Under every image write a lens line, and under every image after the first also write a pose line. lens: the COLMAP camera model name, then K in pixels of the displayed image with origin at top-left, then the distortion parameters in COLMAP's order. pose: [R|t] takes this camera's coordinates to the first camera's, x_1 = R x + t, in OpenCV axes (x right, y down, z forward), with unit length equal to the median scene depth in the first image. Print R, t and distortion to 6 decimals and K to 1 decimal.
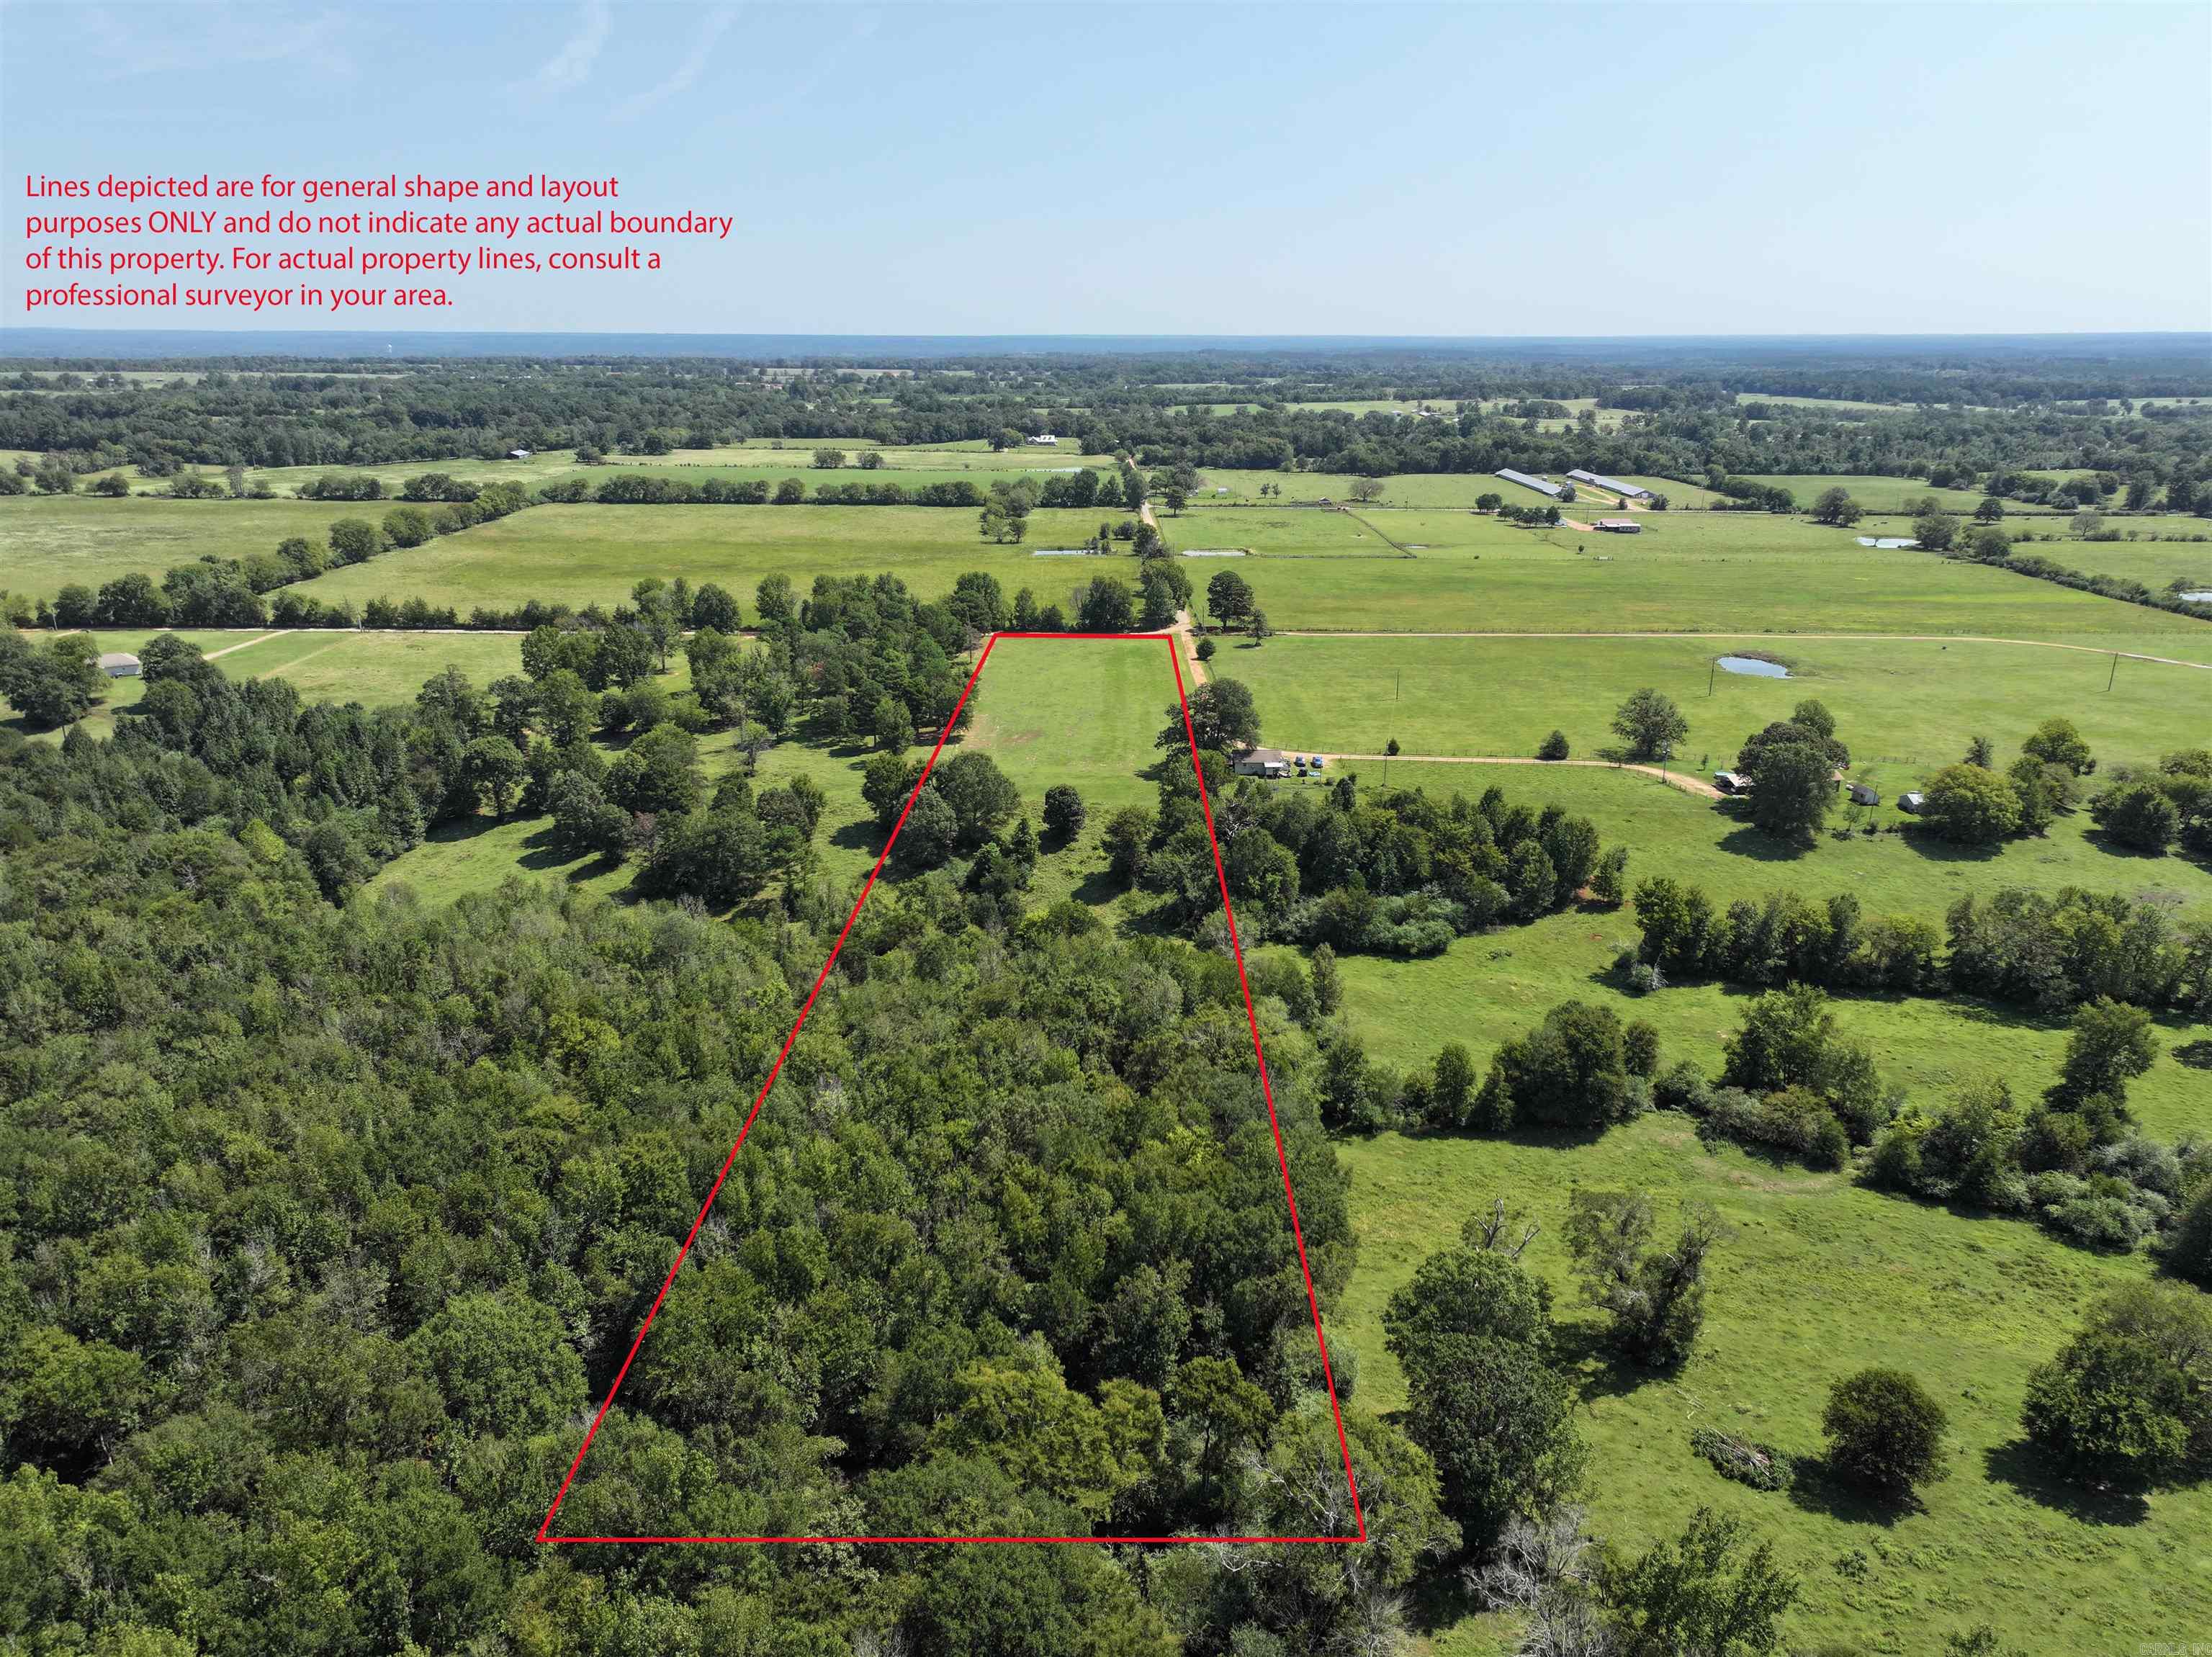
lens RADIAL K [[1540.1, 0, 1106.0], [0, 1540.1, 828.5], [0, 0, 1]] dist [-0.001706, 0.009703]
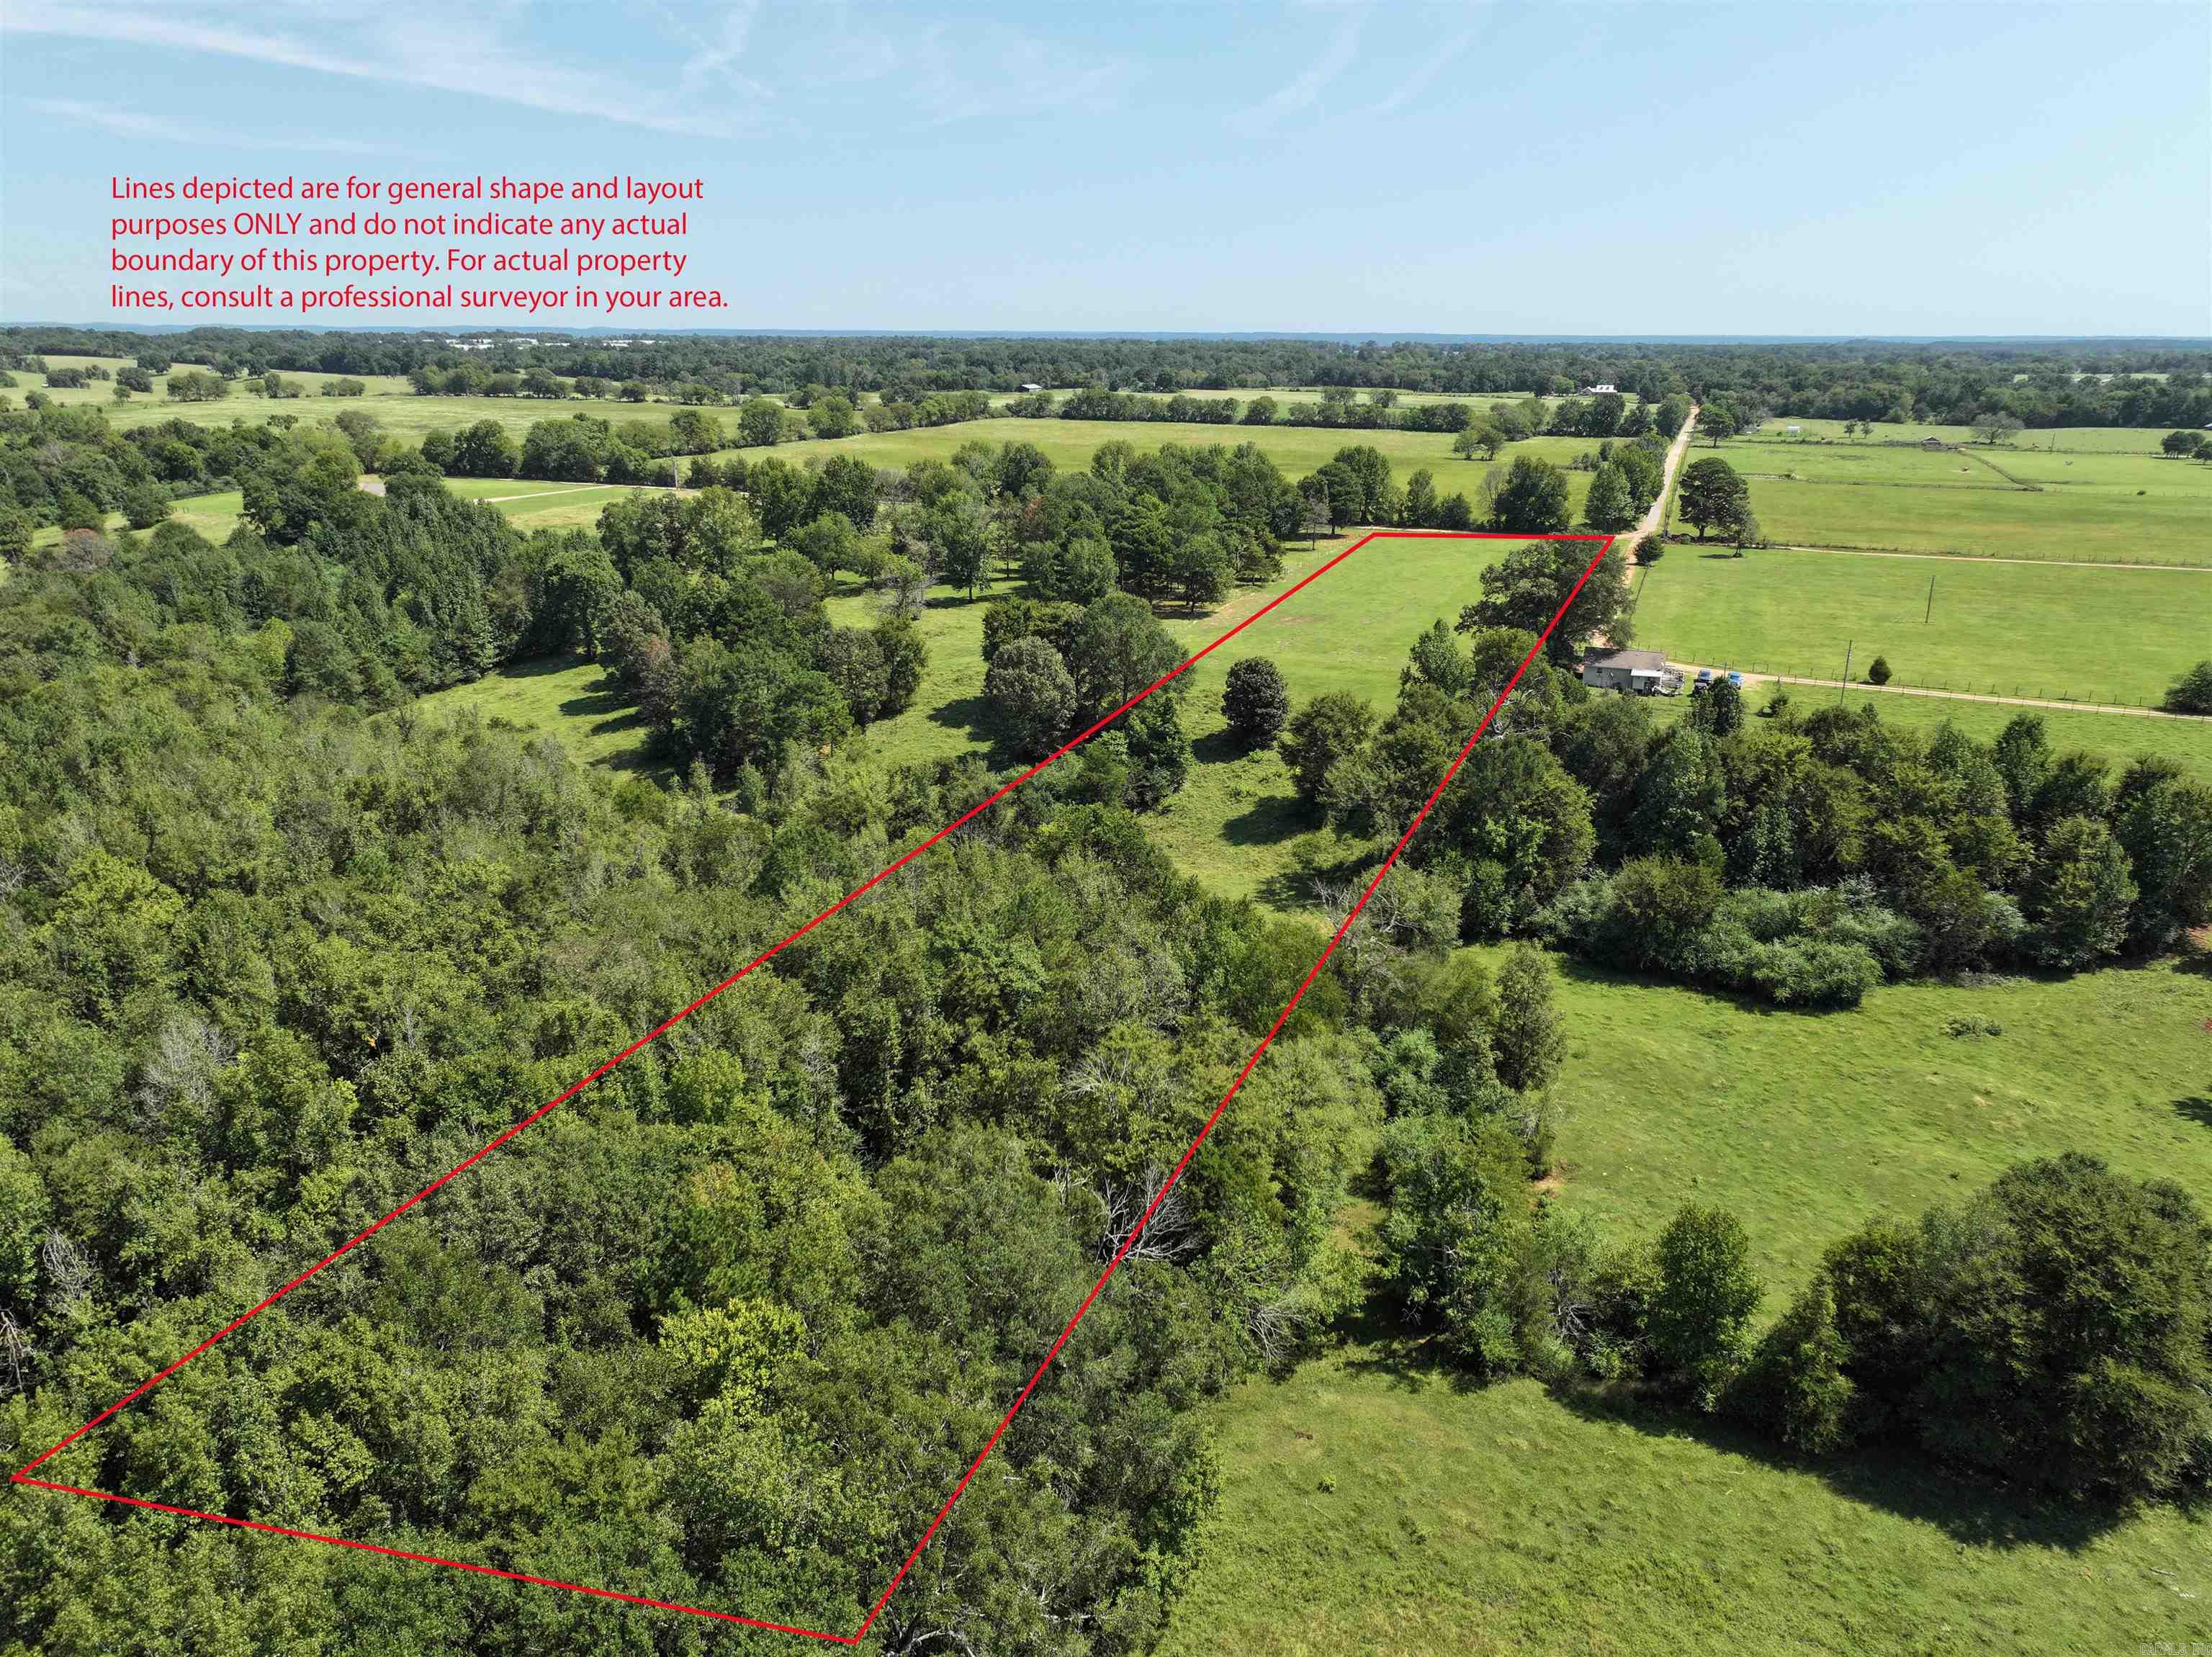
lens RADIAL K [[1540.1, 0, 1106.0], [0, 1540.1, 828.5], [0, 0, 1]] dist [-0.001706, 0.009703]
pose [[0.929445, 0.115026, -0.350573, 0.147499], [-0.115036, 0.993142, 0.020874, 0.036009], [0.350570, 0.020927, 0.936303, 0.397673]]
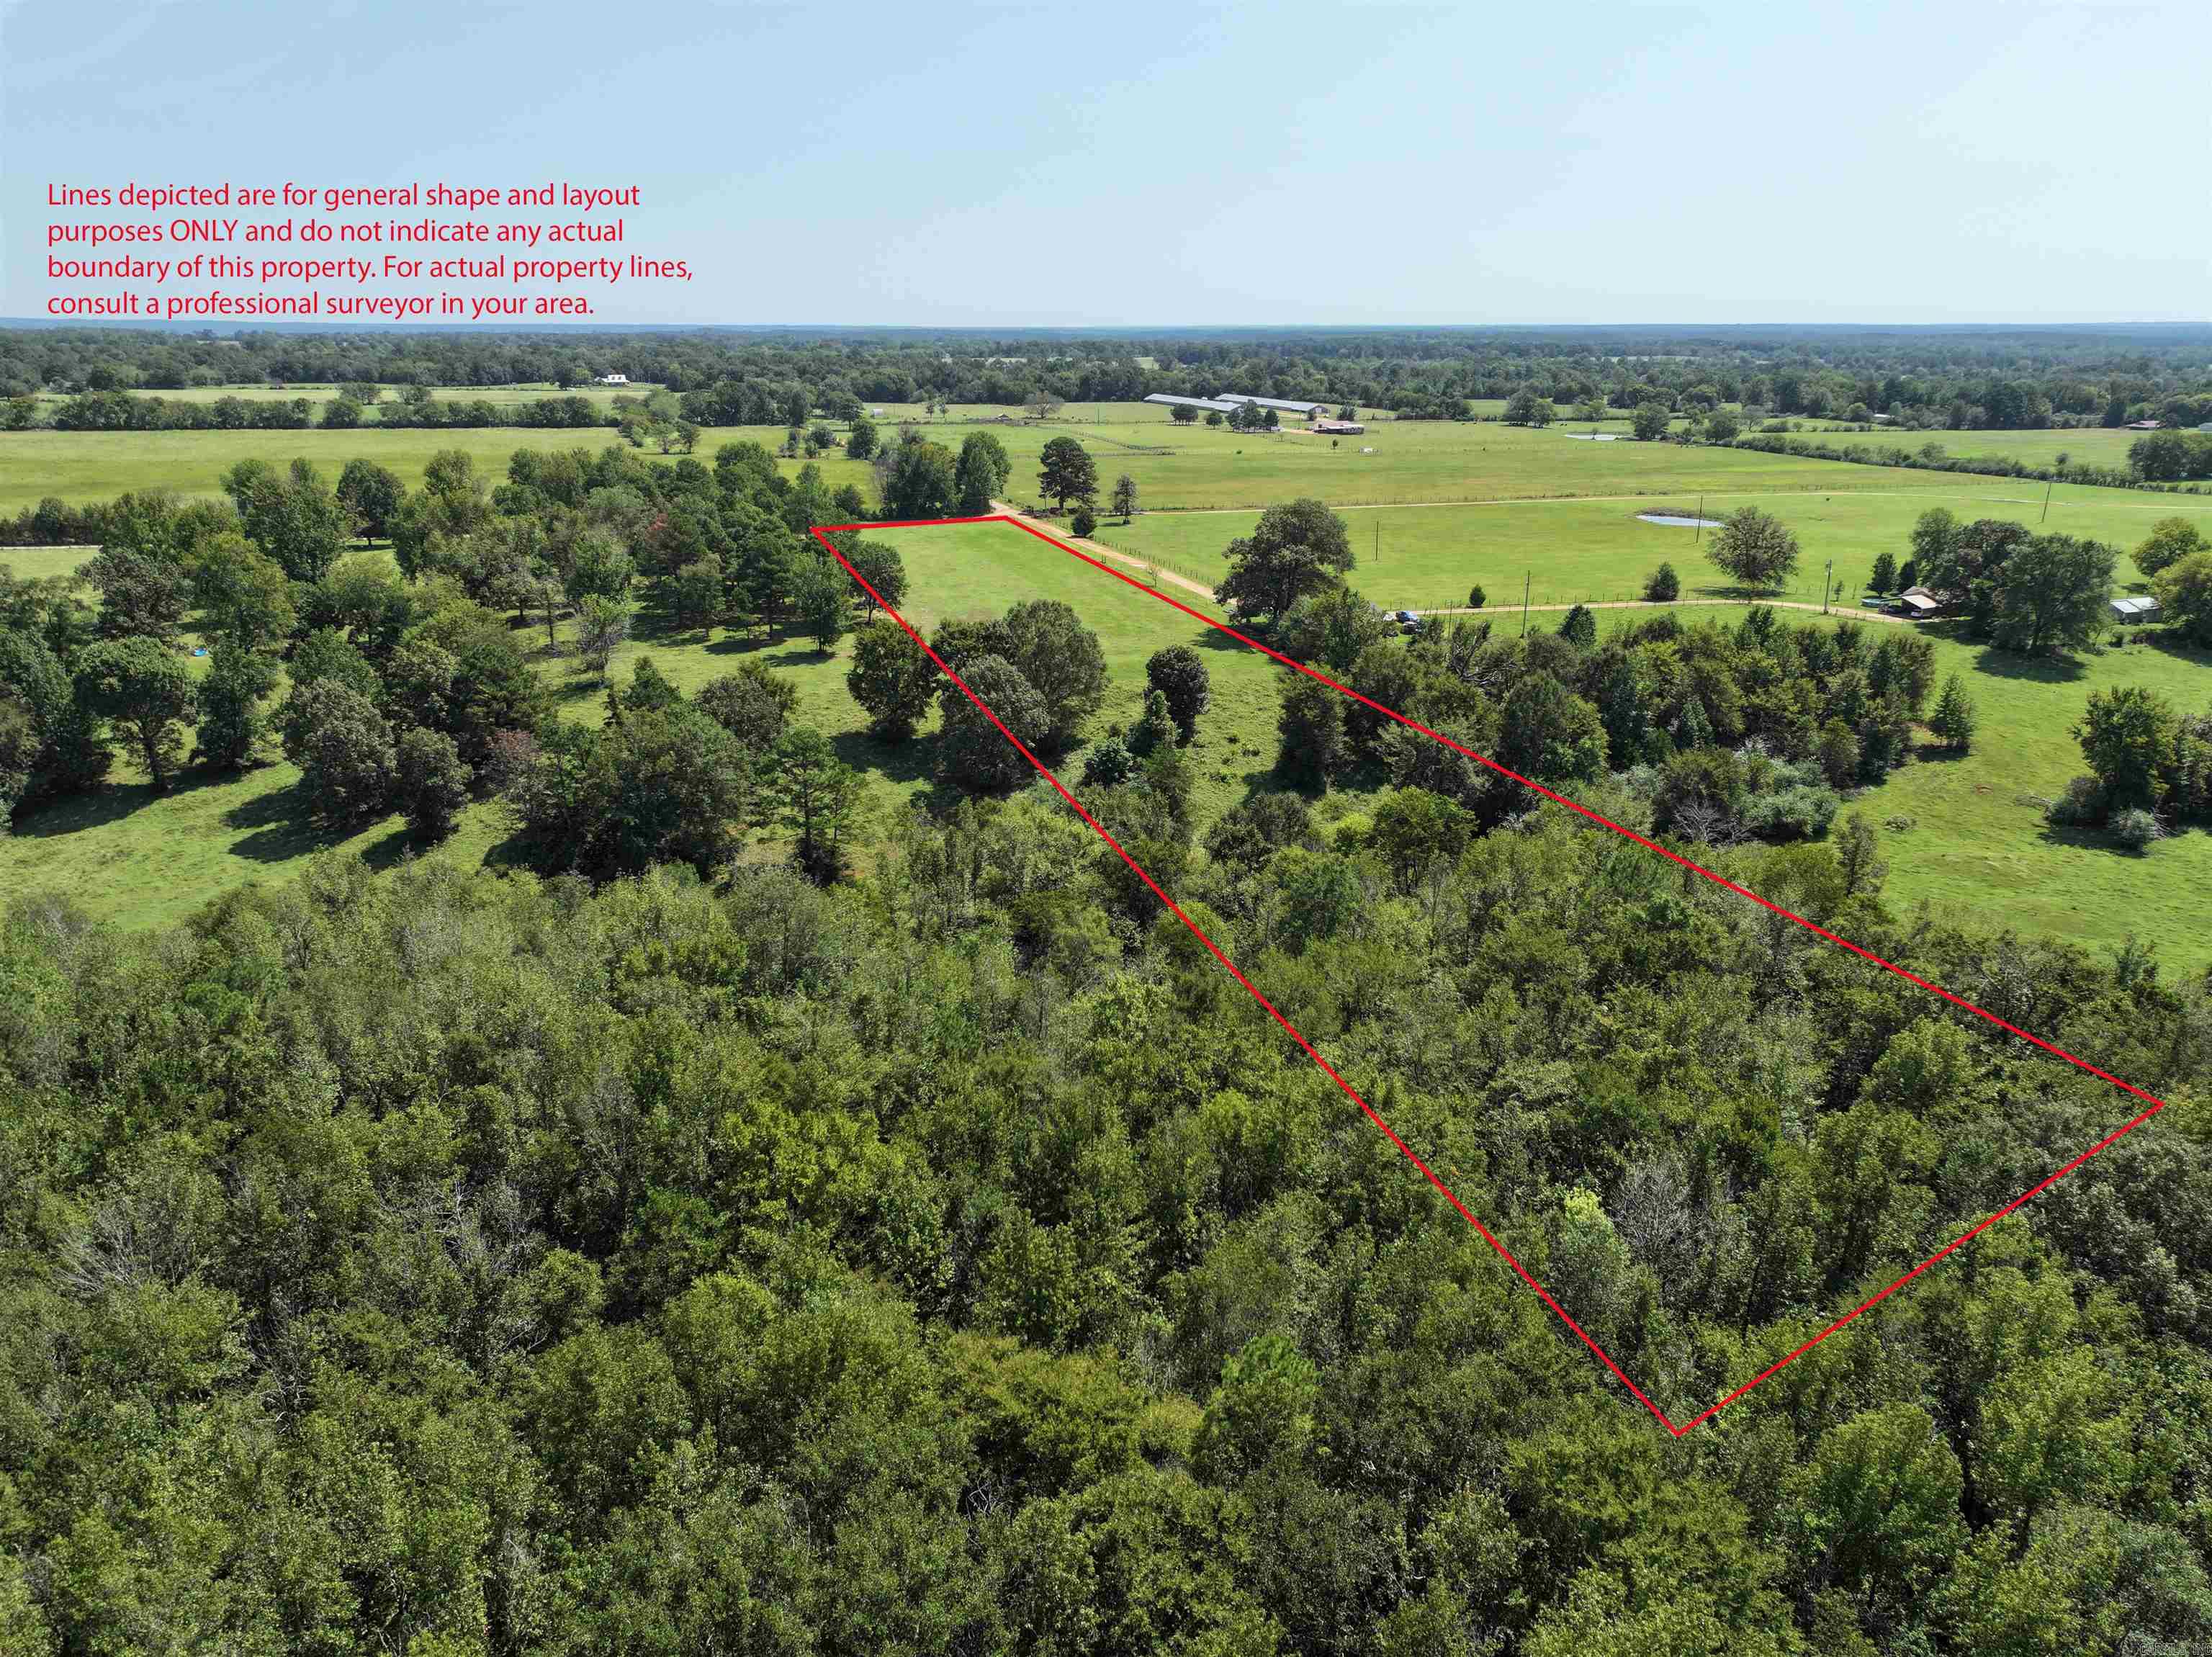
lens RADIAL K [[1548.8, 0, 1119.7], [0, 1548.8, 825.0], [0, 0, 1]] dist [-0.000092, 0.021890]
pose [[0.949150, -0.095608, 0.299956, -0.248624], [0.094157, 0.995370, 0.019324, 0.031259], [-0.300415, 0.009902, 0.953757, 0.382808]]
